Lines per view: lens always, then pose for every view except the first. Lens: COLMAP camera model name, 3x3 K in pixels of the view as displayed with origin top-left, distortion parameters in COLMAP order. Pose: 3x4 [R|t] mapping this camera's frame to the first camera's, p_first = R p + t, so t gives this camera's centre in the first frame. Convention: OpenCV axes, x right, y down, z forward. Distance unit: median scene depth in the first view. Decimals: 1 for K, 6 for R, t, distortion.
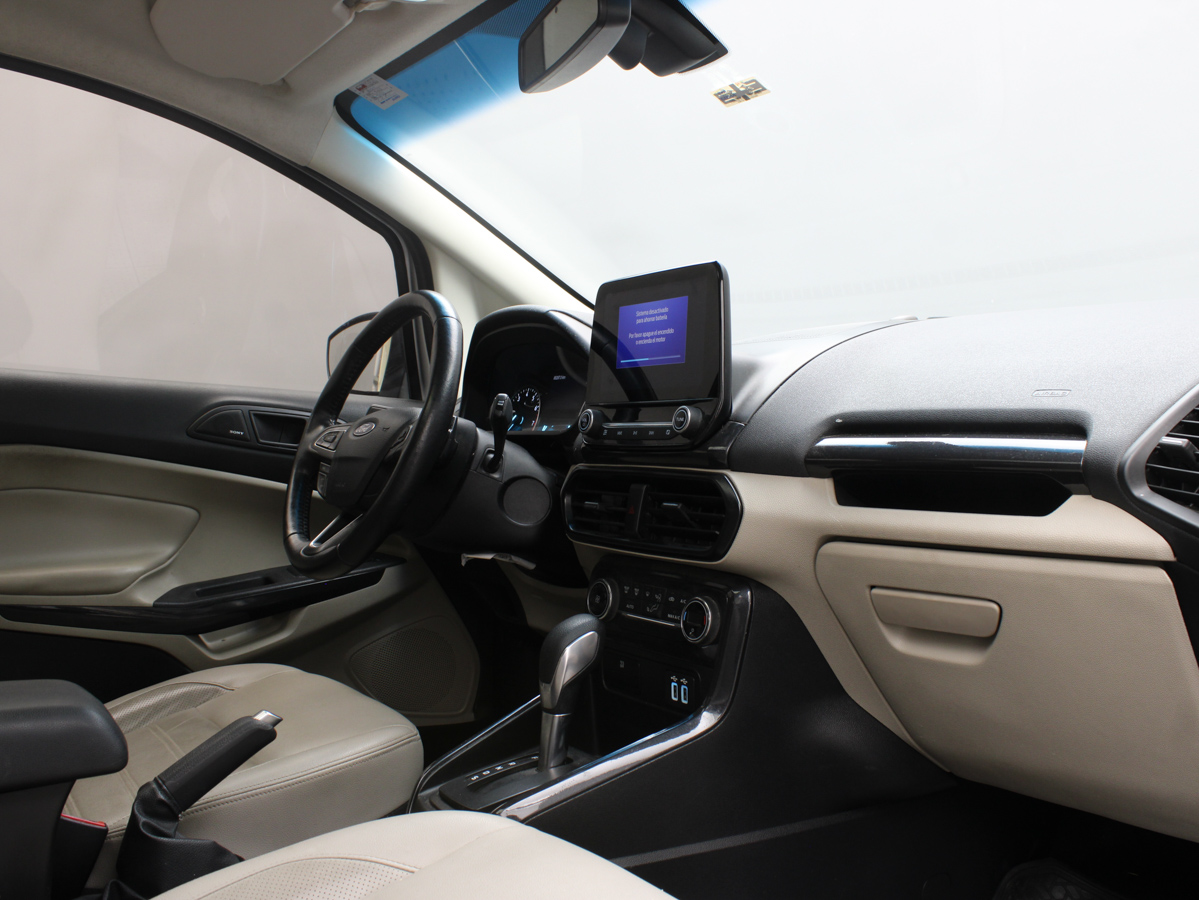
lens RADIAL K [[1139.5, 0, 602.3], [0, 1139.5, 454.8], [0, 0, 1]] dist [-0.109487, 0.000000]
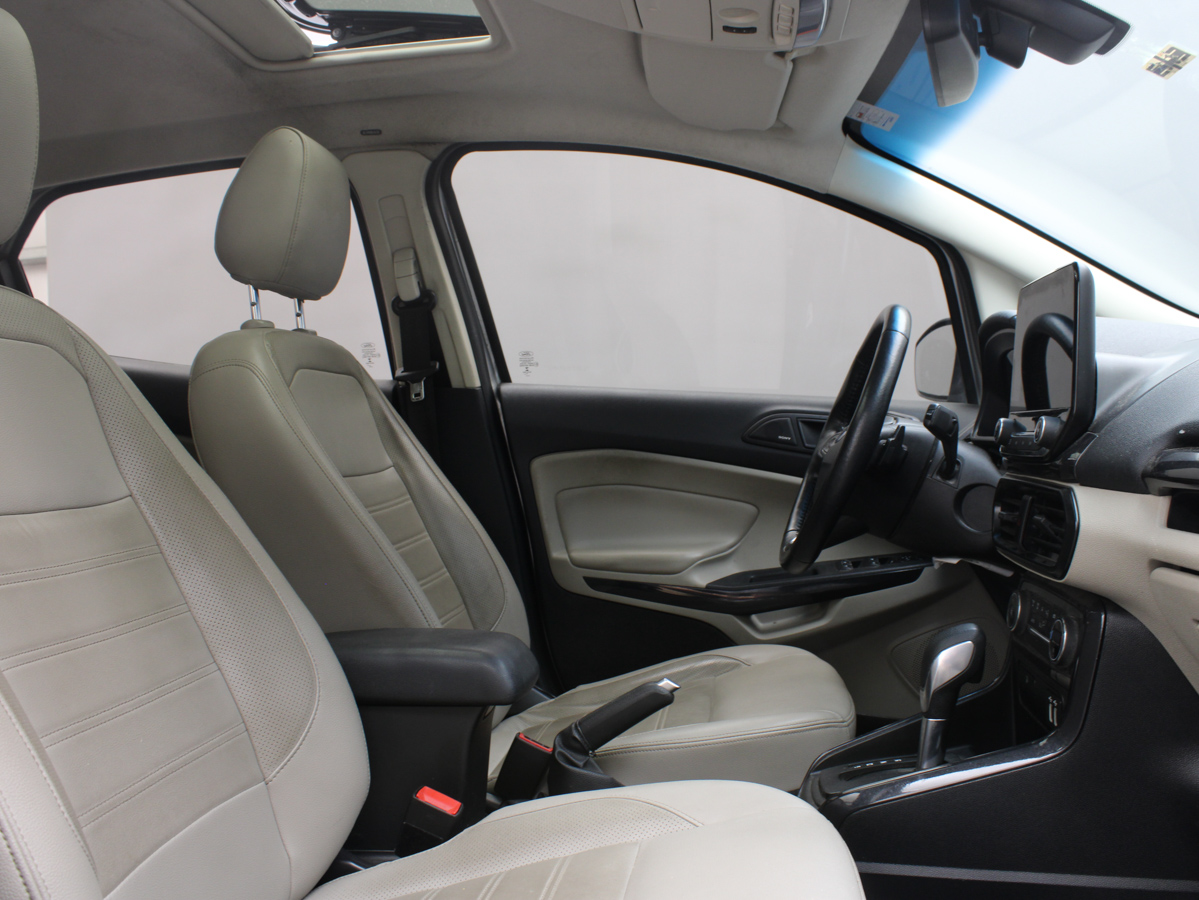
lens RADIAL K [[1139.5, 0, 599.2], [0, 1139.5, 452.9], [0, 0, 1]] dist [-0.109487, 0.000000]
pose [[0.747712, 0.003334, -0.664014, 0.341449], [0.000967, 0.999981, 0.006110, -0.014346], [0.664022, -0.005210, 0.747695, 0.039960]]
